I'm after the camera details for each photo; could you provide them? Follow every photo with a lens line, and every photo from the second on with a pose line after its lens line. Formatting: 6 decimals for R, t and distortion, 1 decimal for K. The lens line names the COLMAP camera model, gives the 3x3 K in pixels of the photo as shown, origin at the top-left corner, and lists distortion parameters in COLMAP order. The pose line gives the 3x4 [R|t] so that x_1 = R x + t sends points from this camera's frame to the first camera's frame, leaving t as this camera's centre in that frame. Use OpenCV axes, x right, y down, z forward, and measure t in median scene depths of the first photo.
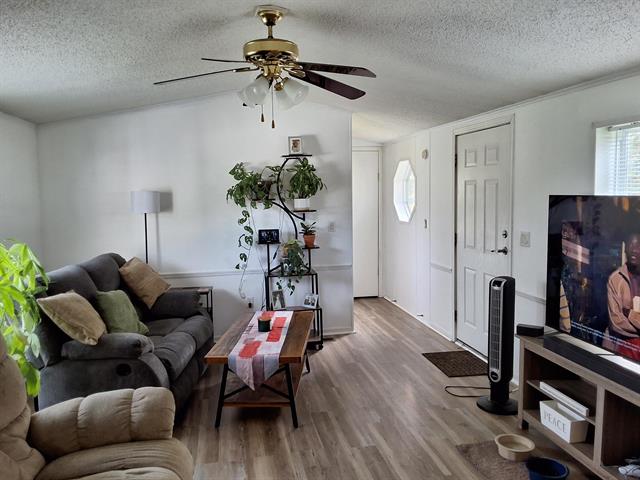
lens RADIAL K [[510.7, 0, 319.6], [0, 510.7, 235.2], [0, 0, 1]] dist [0.127872, -0.203577]
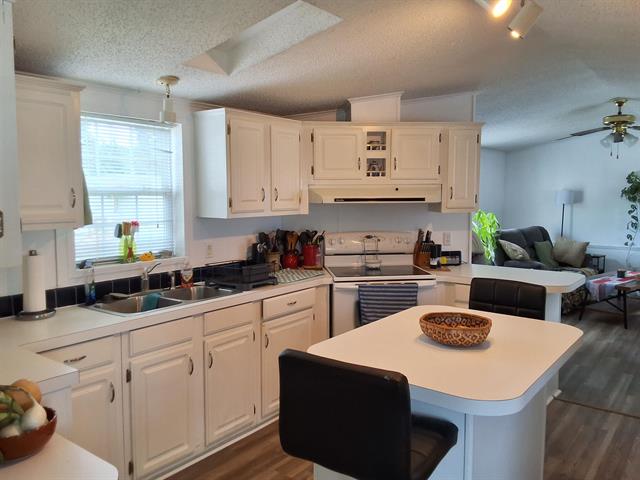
lens RADIAL K [[510.7, 0, 319.6], [0, 510.7, 235.2], [0, 0, 1]] dist [0.127872, -0.203577]
pose [[0.660092, 0.083041, -0.746581, 0.375329], [-0.077396, 0.996100, 0.042364, 0.043795], [0.747187, 0.029818, 0.663945, -0.635515]]
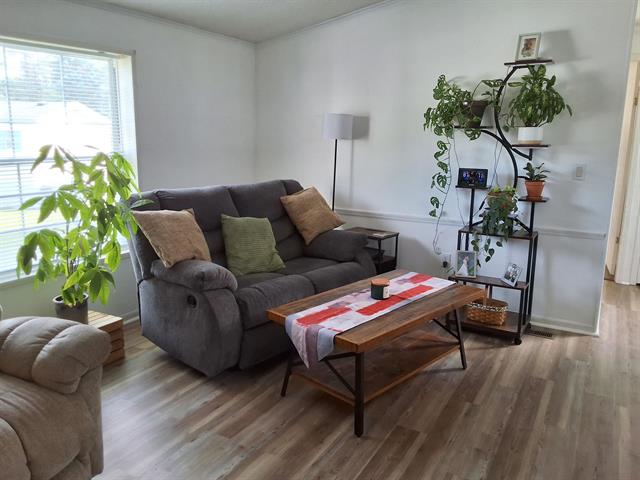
lens RADIAL K [[510.7, 0, 319.6], [0, 510.7, 235.2], [0, 0, 1]] dist [0.127872, -0.203577]
pose [[0.764760, 0.157007, -0.624893, 0.218199], [-0.088752, 0.986280, 0.139190, -0.000626], [0.638174, -0.050986, 0.768202, 0.288671]]
